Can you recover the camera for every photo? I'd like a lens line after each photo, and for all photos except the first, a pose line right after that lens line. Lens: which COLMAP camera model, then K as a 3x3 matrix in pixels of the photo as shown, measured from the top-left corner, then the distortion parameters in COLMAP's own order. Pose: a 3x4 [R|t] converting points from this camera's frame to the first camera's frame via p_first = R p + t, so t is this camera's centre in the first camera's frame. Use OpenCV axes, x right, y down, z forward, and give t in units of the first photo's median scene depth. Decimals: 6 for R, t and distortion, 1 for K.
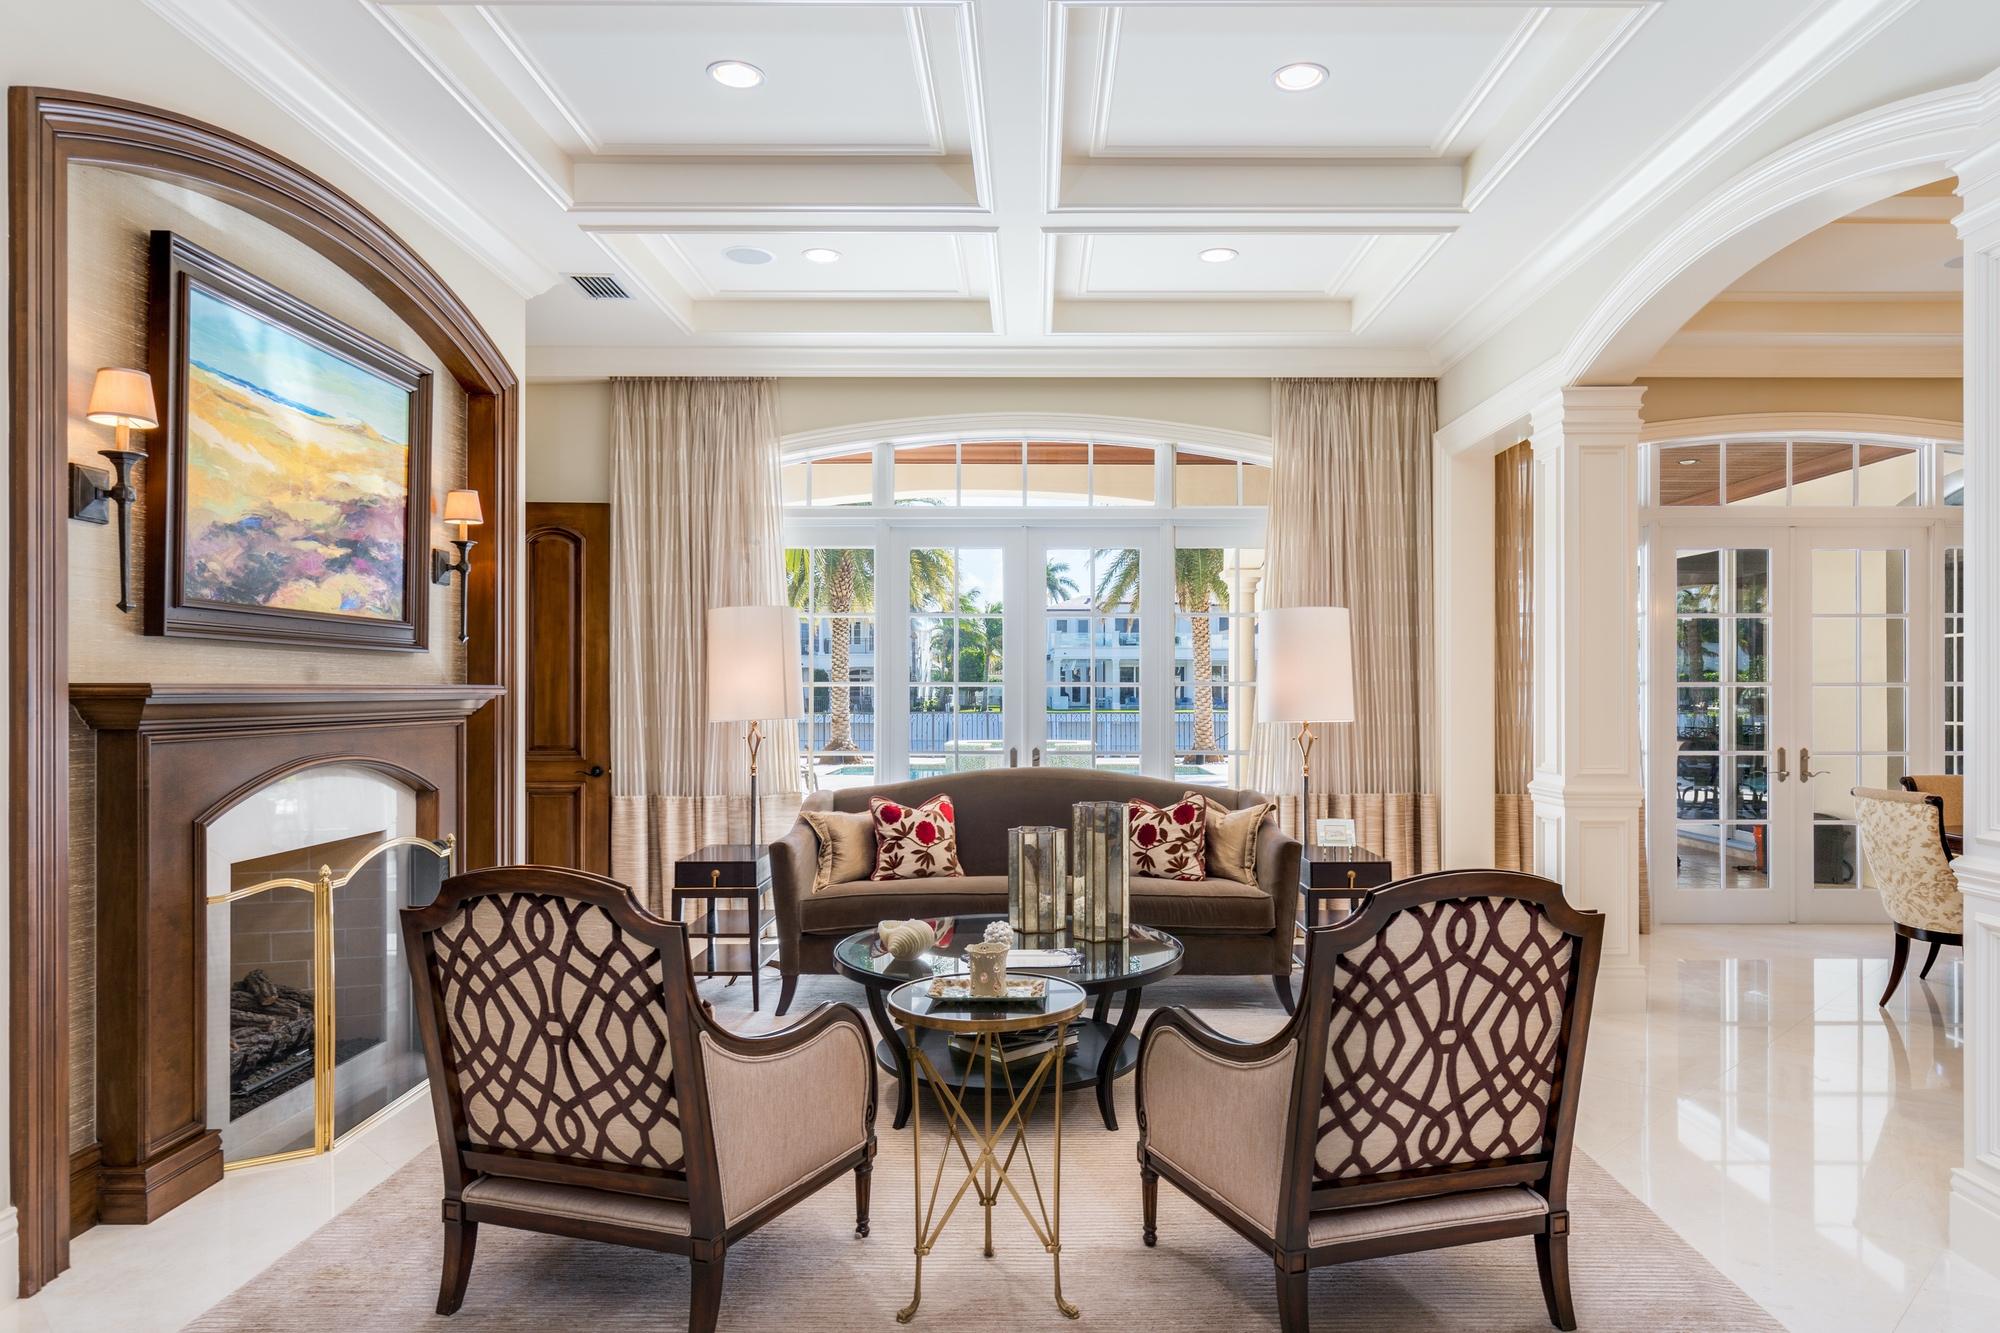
lens RADIAL K [[950.7, 0, 1000.0], [0, 950.7, 666.5], [0, 0, 1]] dist [-0.000123, -0.000270]
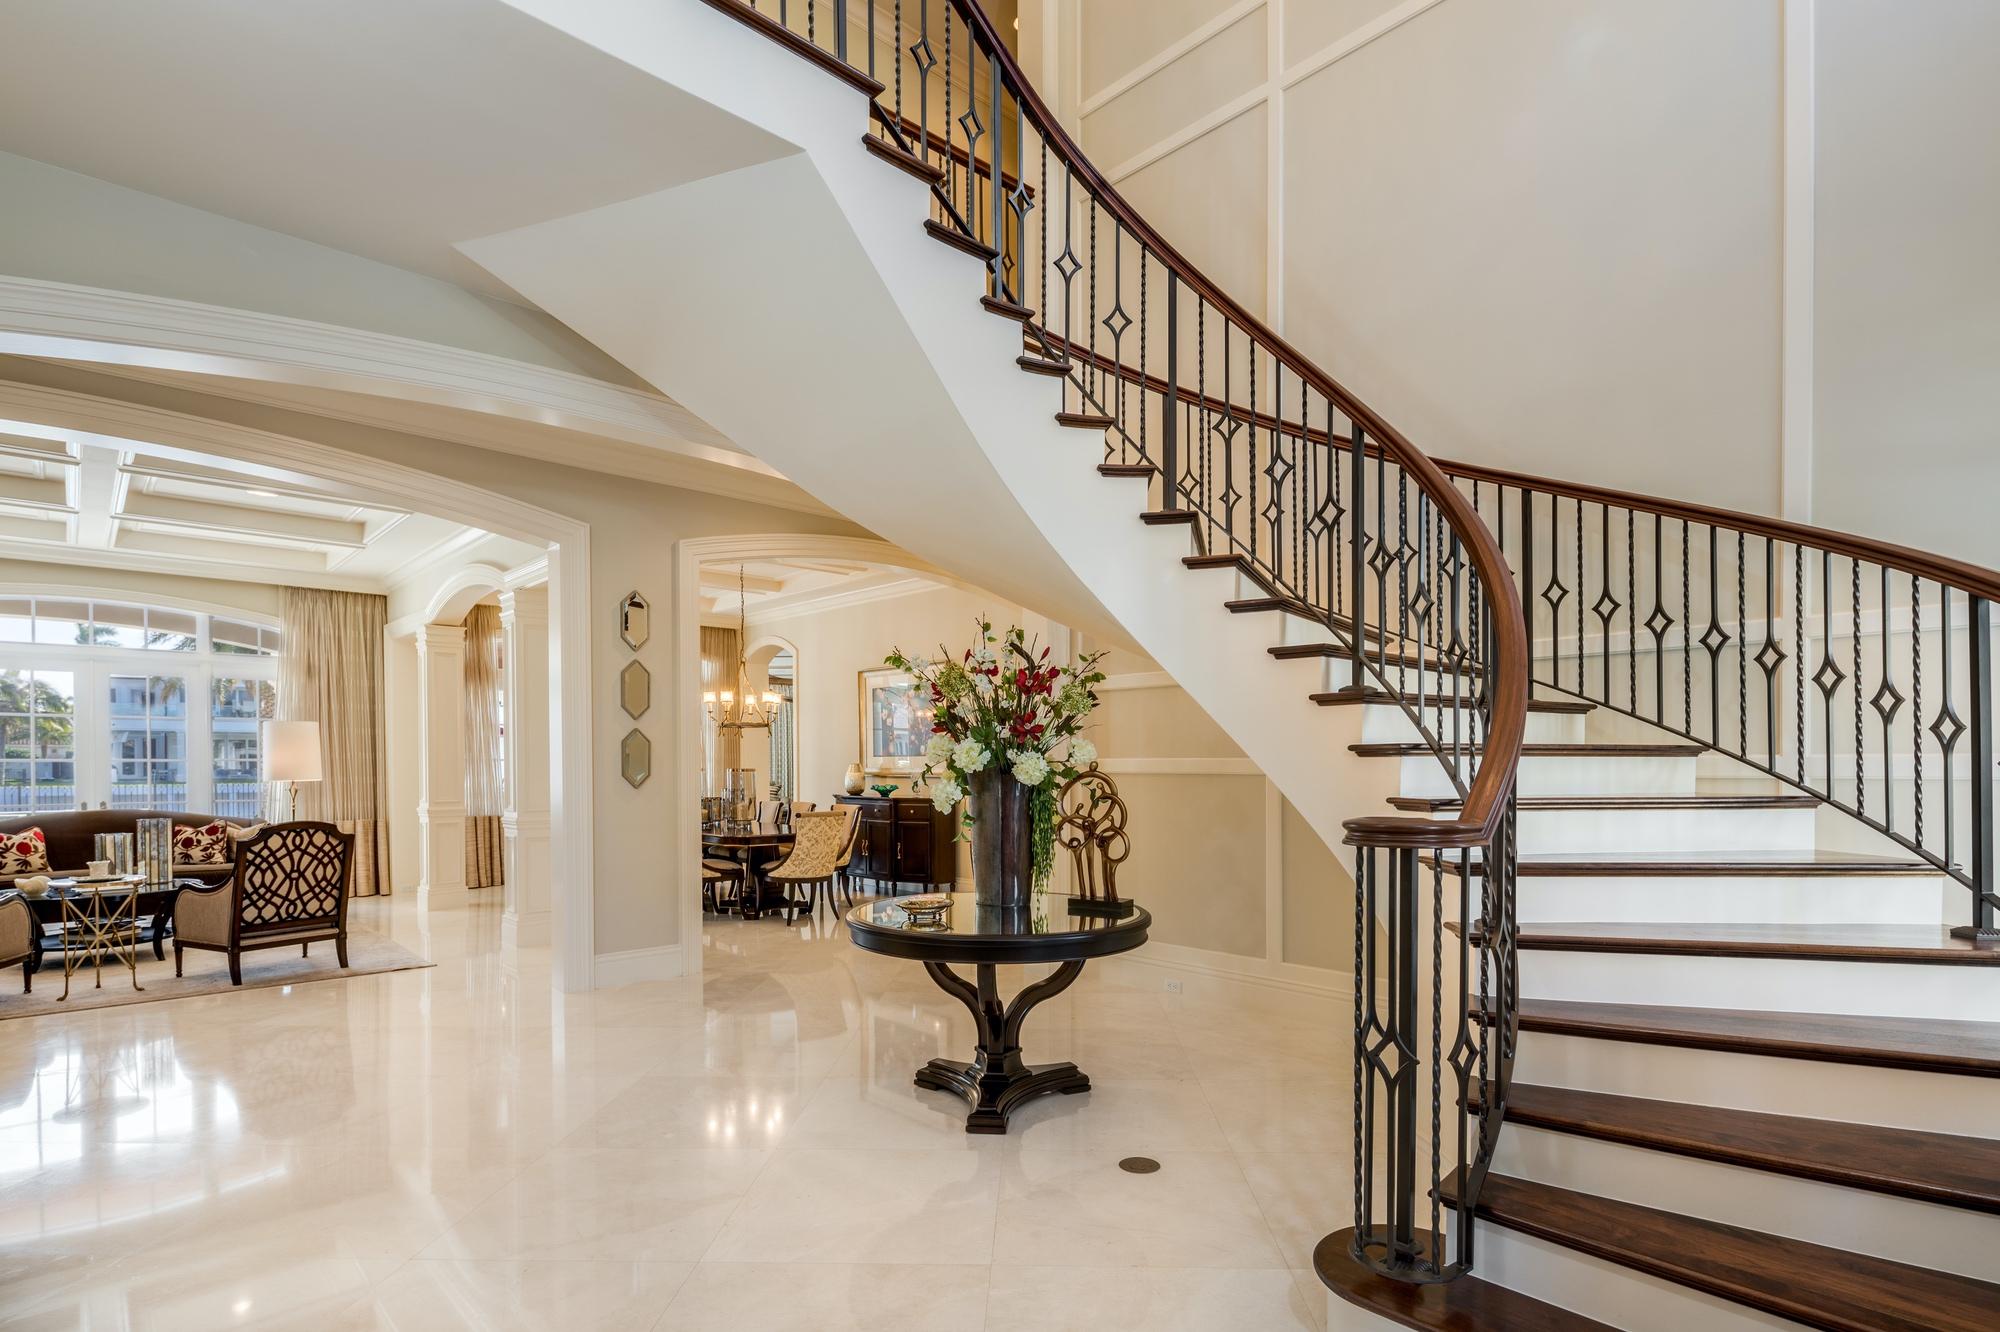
lens RADIAL K [[1037.6, 0, 1001.3], [0, 1037.6, 770.5], [0, 0, 1]] dist [-0.001108, -0.000472]
pose [[0.708202, -0.010802, 0.705927, -0.286053], [-0.013764, 0.999482, 0.029102, -0.085974], [-0.705876, -0.030326, 0.707686, -3.012937]]
